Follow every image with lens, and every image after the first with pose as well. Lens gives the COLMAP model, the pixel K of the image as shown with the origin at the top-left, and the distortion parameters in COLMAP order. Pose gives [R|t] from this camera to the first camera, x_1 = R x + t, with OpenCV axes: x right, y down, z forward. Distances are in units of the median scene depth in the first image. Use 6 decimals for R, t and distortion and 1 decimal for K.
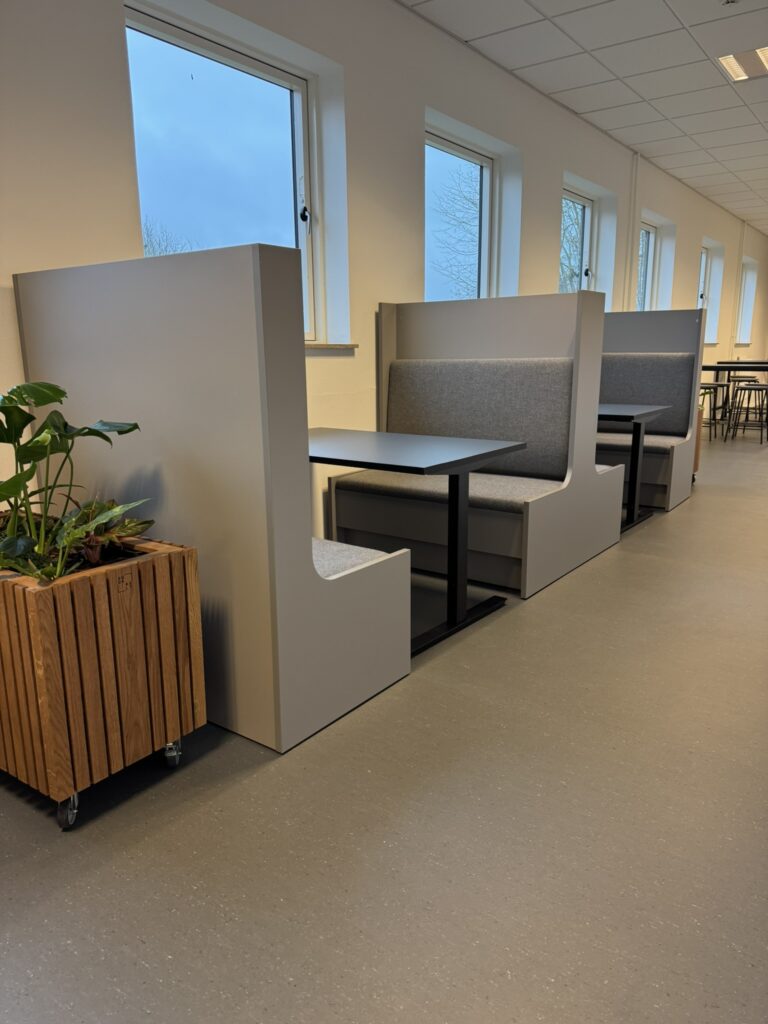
lens RADIAL K [[735.4, 0, 384.0], [0, 735.4, 512.0], [0, 0, 1]] dist [-0.002088, -0.001484]
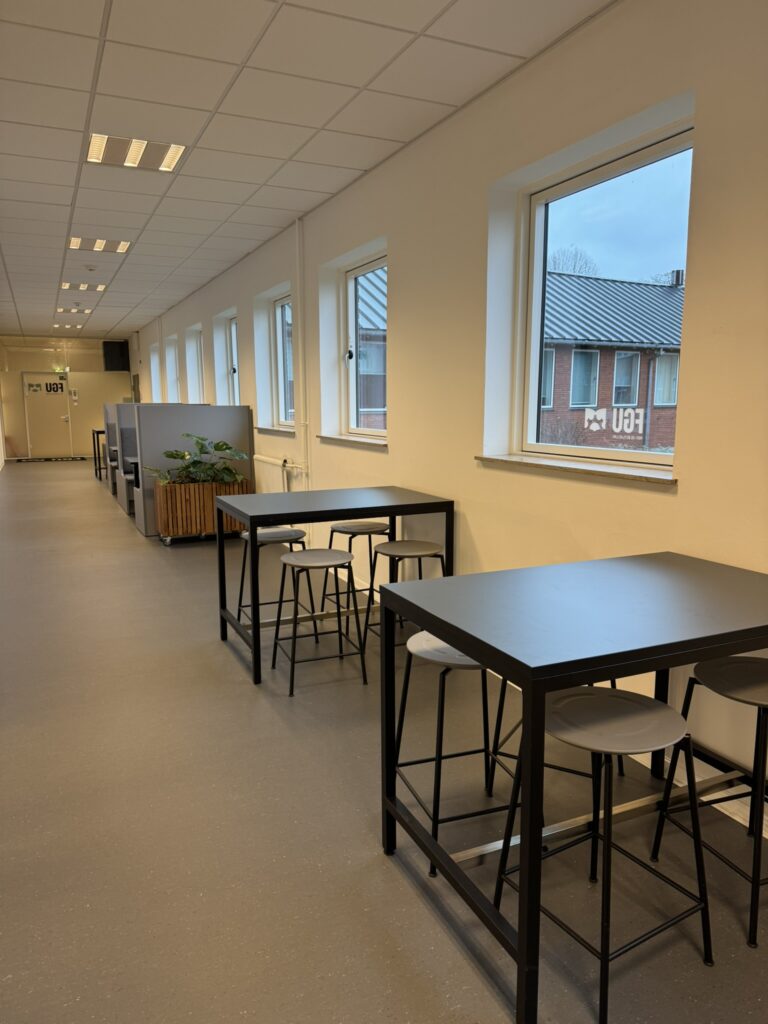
lens RADIAL K [[735.4, 0, 384.0], [0, 735.4, 512.0], [0, 0, 1]] dist [-0.002088, -0.001484]
pose [[-0.484419, 0.136545, -0.864115, 1.060614], [-0.190618, 0.947538, 0.256587, -0.404548], [0.853817, 0.289011, -0.432977, 1.538351]]
